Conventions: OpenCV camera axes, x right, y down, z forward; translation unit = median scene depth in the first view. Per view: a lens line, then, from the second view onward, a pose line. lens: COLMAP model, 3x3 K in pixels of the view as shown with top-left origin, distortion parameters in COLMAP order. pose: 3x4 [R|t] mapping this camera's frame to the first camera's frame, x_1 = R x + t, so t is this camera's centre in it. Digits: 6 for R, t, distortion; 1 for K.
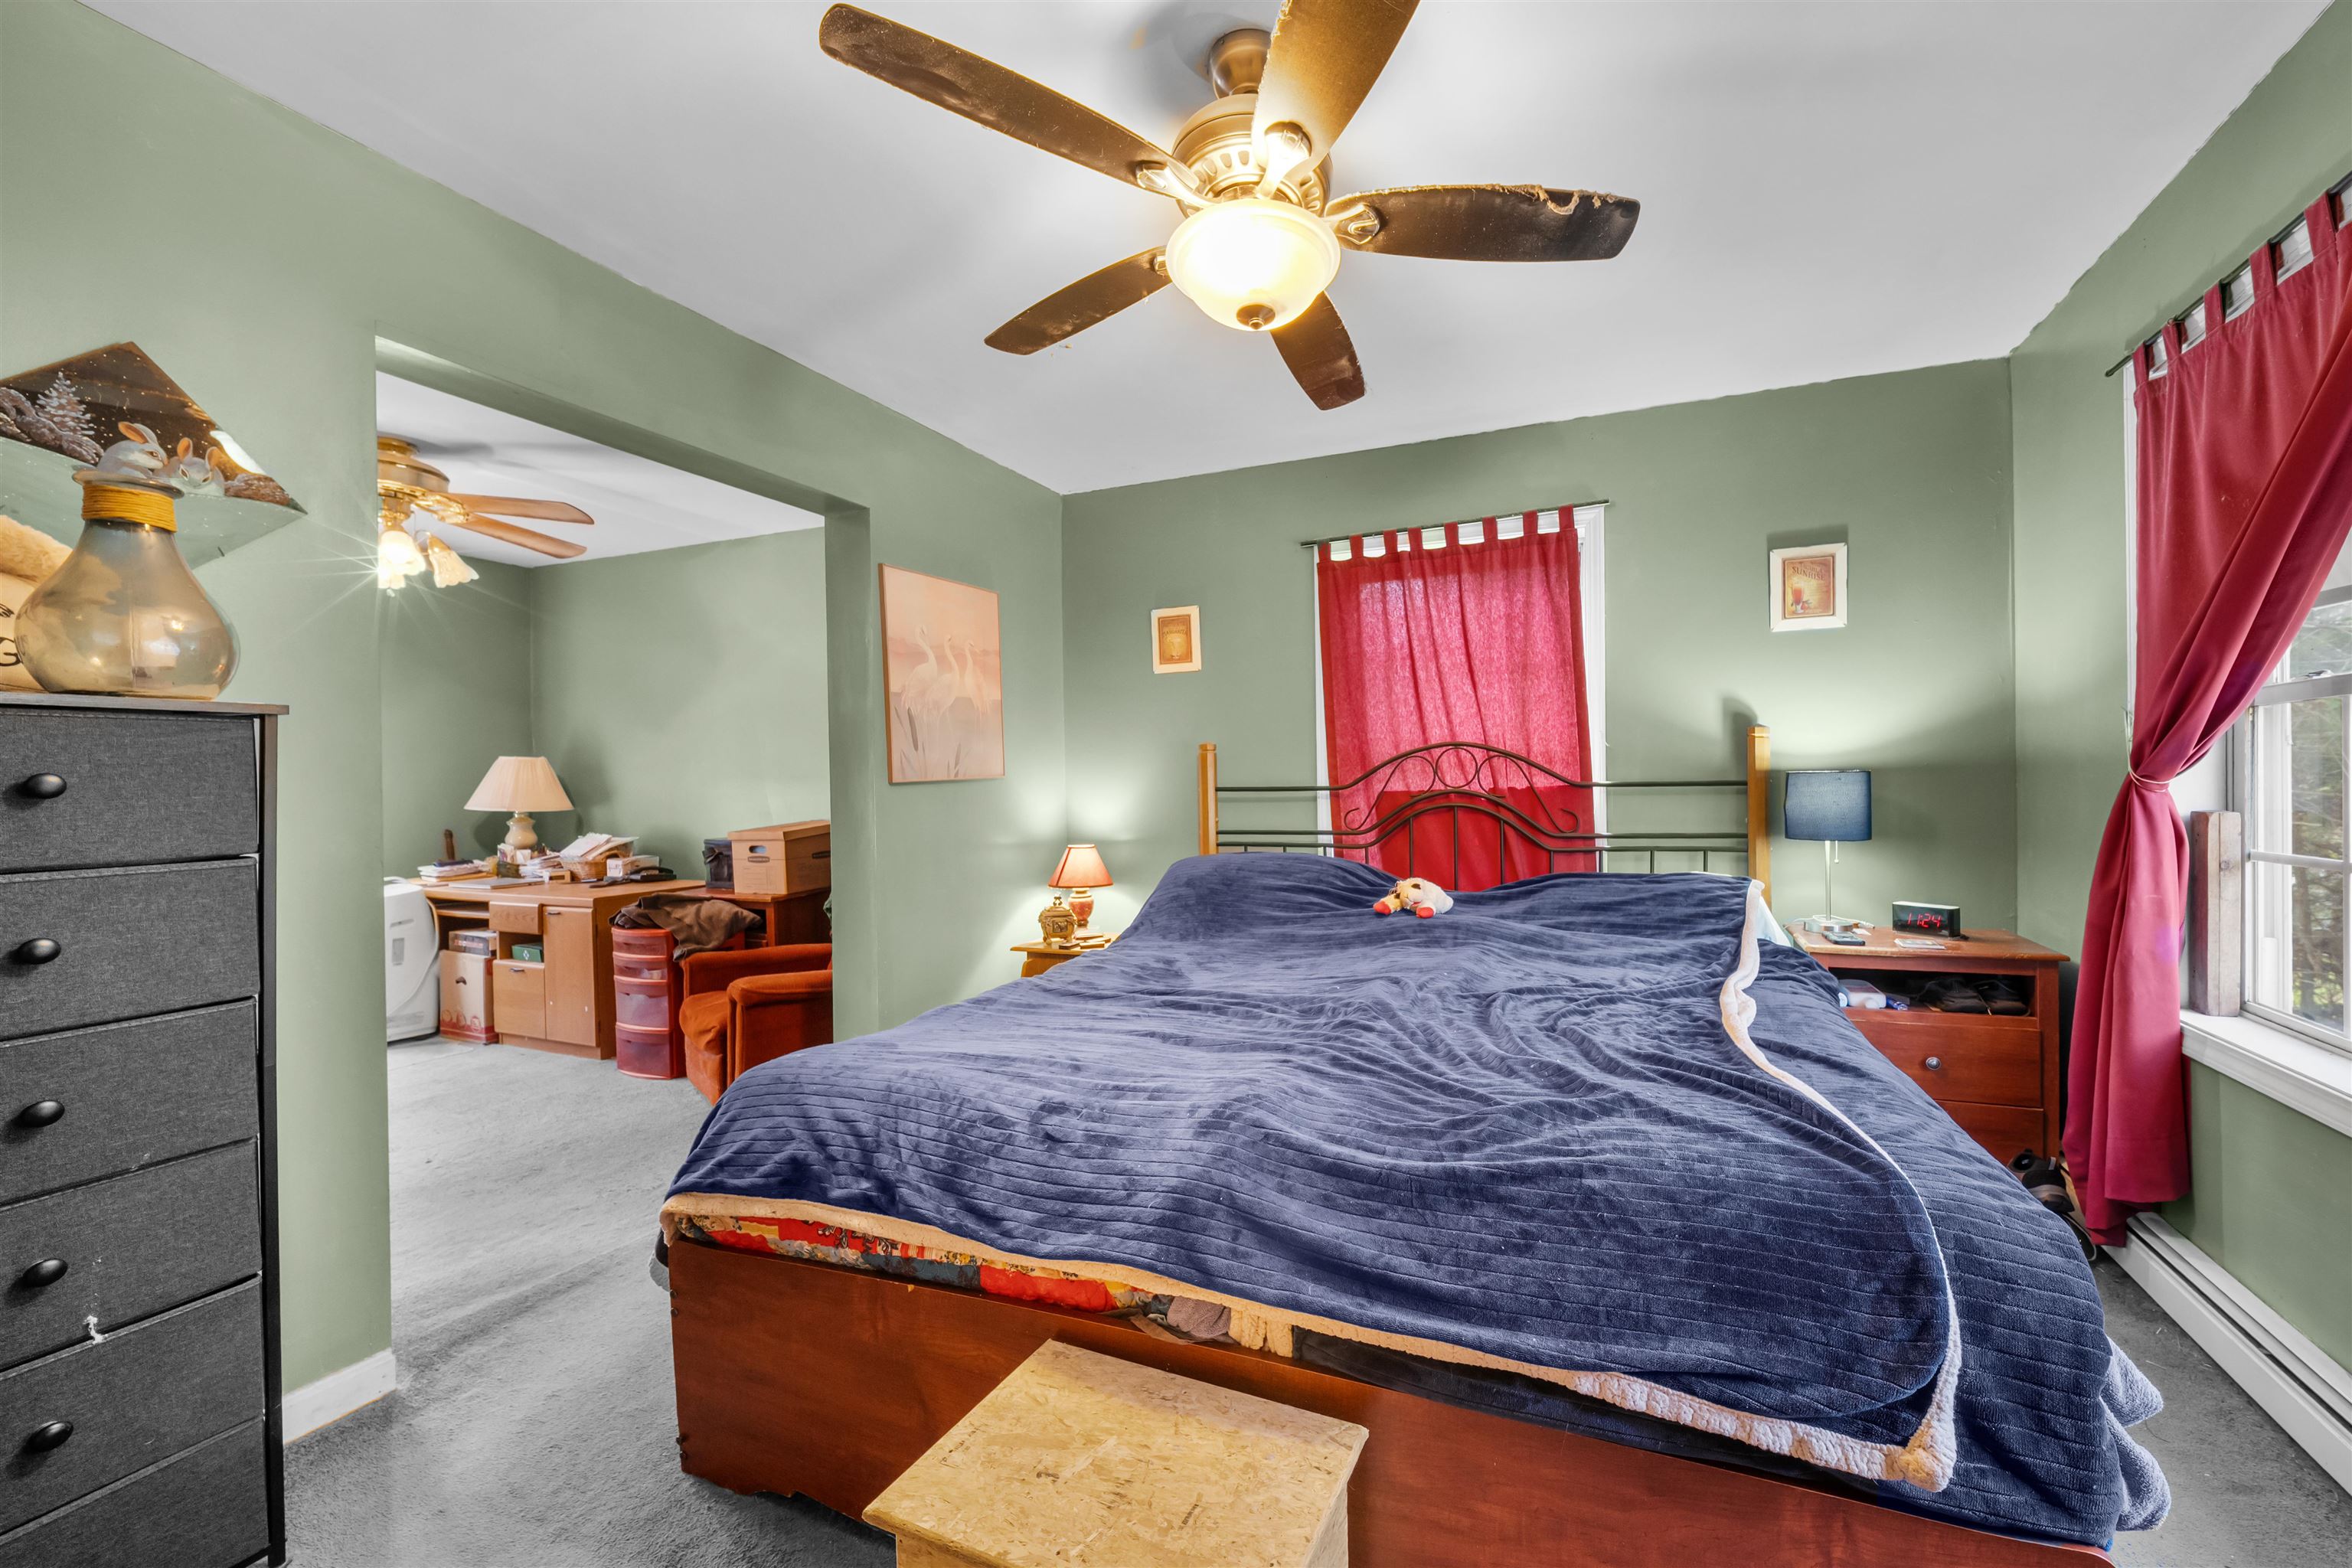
lens RADIAL K [[728.1, 0, 1176.0], [0, 728.1, 784.0], [0, 0, 1]] dist [0.007099, -0.005256]
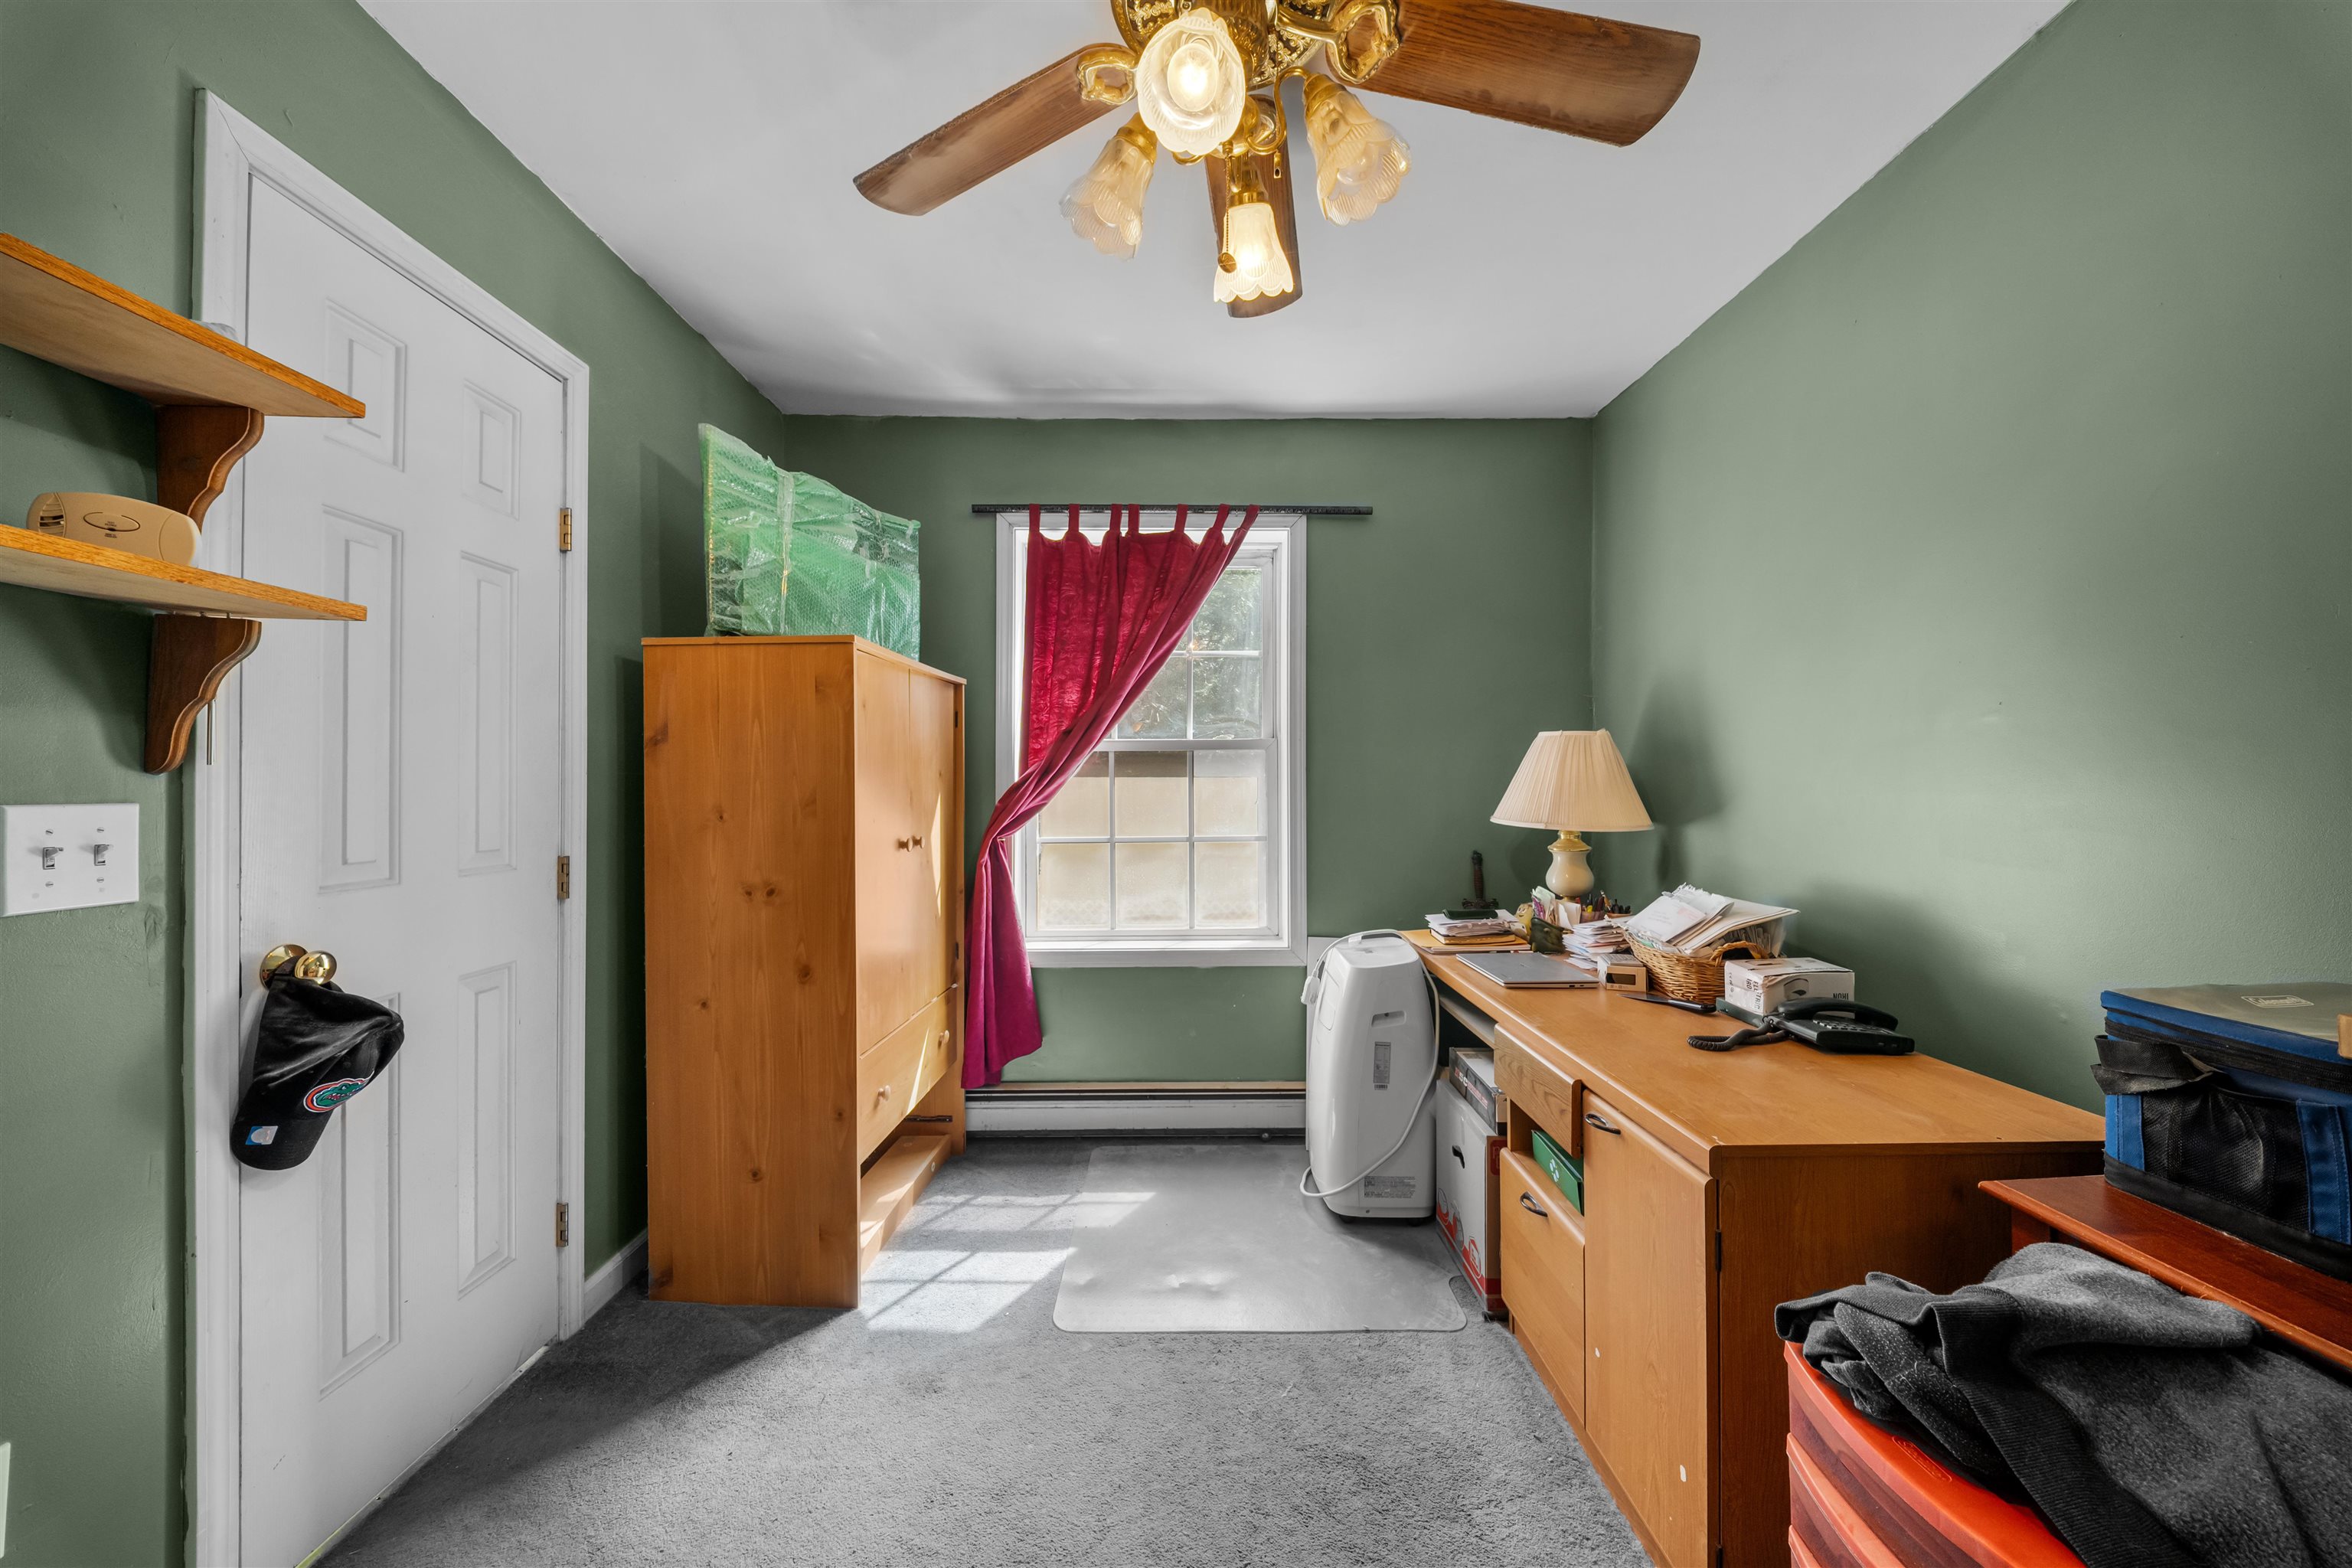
lens RADIAL K [[833.2, 0, 1175.8], [0, 833.2, 787.8], [0, 0, 1]] dist [0.009951, -0.009102]
pose [[0.357087, 0.011256, -0.934003, -0.435725], [-0.011500, 0.999905, 0.007653, 0.004603], [0.934000, 0.008008, 0.357183, 0.522487]]
